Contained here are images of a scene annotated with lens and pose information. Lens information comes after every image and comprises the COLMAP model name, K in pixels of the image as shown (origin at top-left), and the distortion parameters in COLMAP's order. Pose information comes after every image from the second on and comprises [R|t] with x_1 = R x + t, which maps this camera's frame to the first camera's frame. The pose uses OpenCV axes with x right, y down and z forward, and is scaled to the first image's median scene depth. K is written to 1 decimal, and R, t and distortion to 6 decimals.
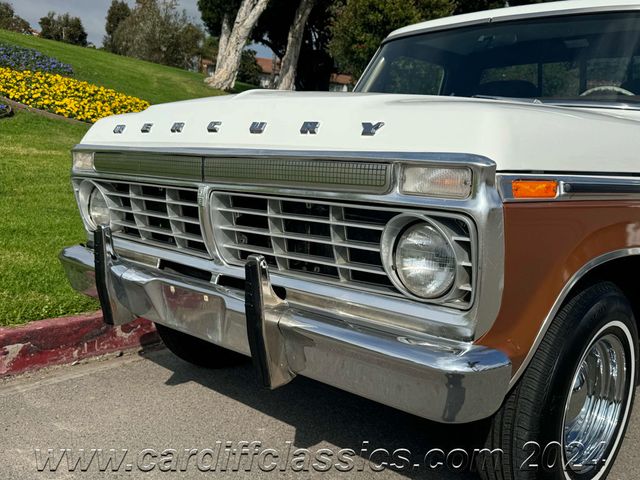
lens RADIAL K [[666.4, 0, 319.7], [0, 666.4, 245.6], [0, 0, 1]] dist [0.071961, 0.000000]
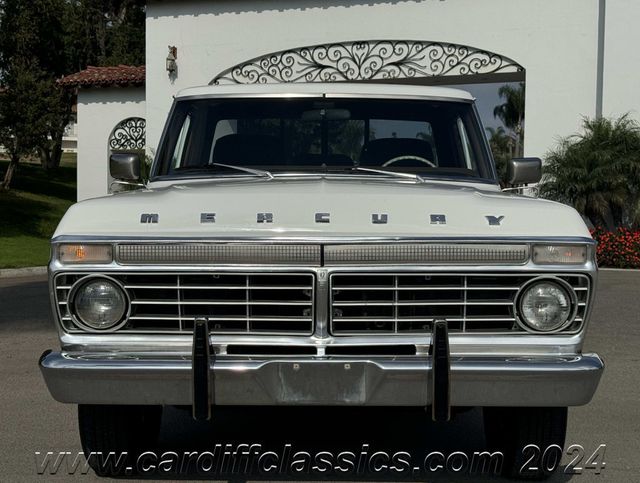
lens RADIAL K [[956.6, 0, 321.7], [0, 956.6, 239.5], [0, 0, 1]] dist [-0.006760, 0.000000]
pose [[0.717826, -0.073449, 0.692337, -1.327546], [0.112232, 0.993622, -0.010951, -0.126031], [-0.687117, 0.085564, 0.721491, -0.179991]]
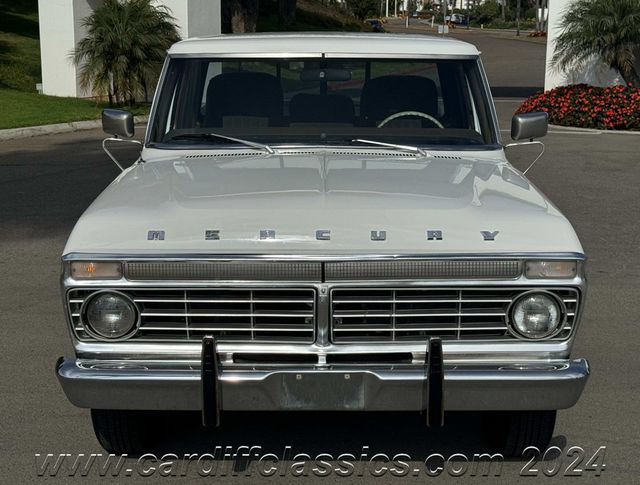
lens RADIAL K [[1089.0, 0, 317.7], [0, 1089.0, 237.0], [0, 0, 1]] dist [-0.024684, 0.000000]
pose [[0.717681, -0.182766, 0.671960, -1.499341], [0.116006, 0.982839, 0.143422, -0.463705], [-0.686641, -0.024980, 0.726567, -0.404280]]
